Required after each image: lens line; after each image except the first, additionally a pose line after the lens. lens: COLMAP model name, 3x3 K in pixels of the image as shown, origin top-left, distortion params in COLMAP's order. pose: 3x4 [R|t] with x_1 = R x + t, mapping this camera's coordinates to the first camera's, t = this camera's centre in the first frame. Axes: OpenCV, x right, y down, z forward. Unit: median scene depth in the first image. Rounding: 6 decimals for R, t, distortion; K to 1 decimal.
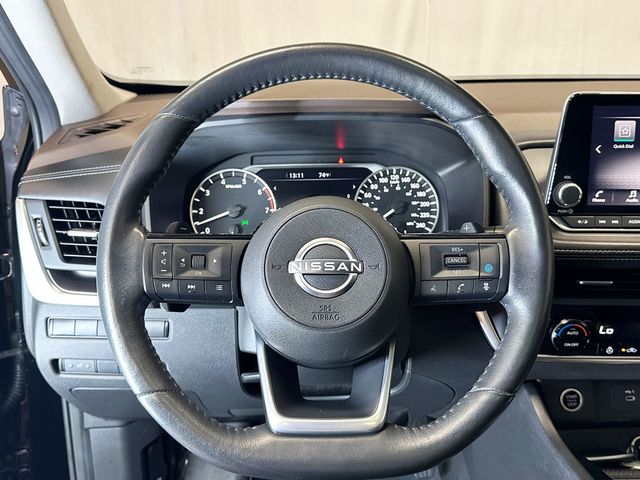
lens RADIAL K [[638.2, 0, 316.7], [0, 638.2, 231.8], [0, 0, 1]] dist [0.103226, 0.000000]
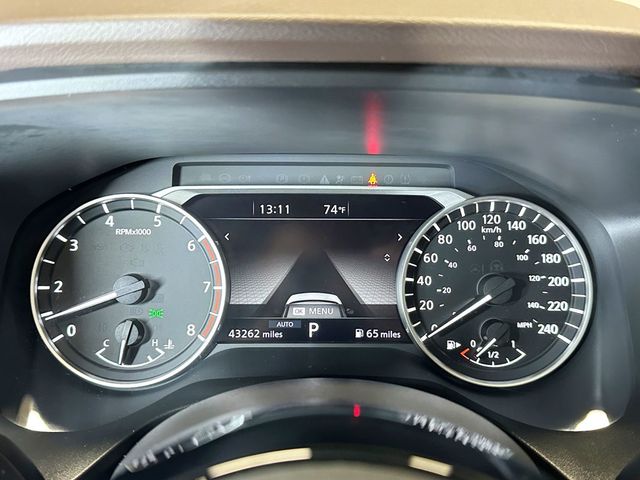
lens RADIAL K [[638.2, 0, 320.7], [0, 638.2, 236.1], [0, 0, 1]] dist [0.103226, 0.000000]
pose [[0.999418, 0.026494, -0.021474, 0.011688], [-0.025296, 0.998206, 0.054265, -0.096055], [0.022873, -0.053690, 0.998296, 0.551077]]
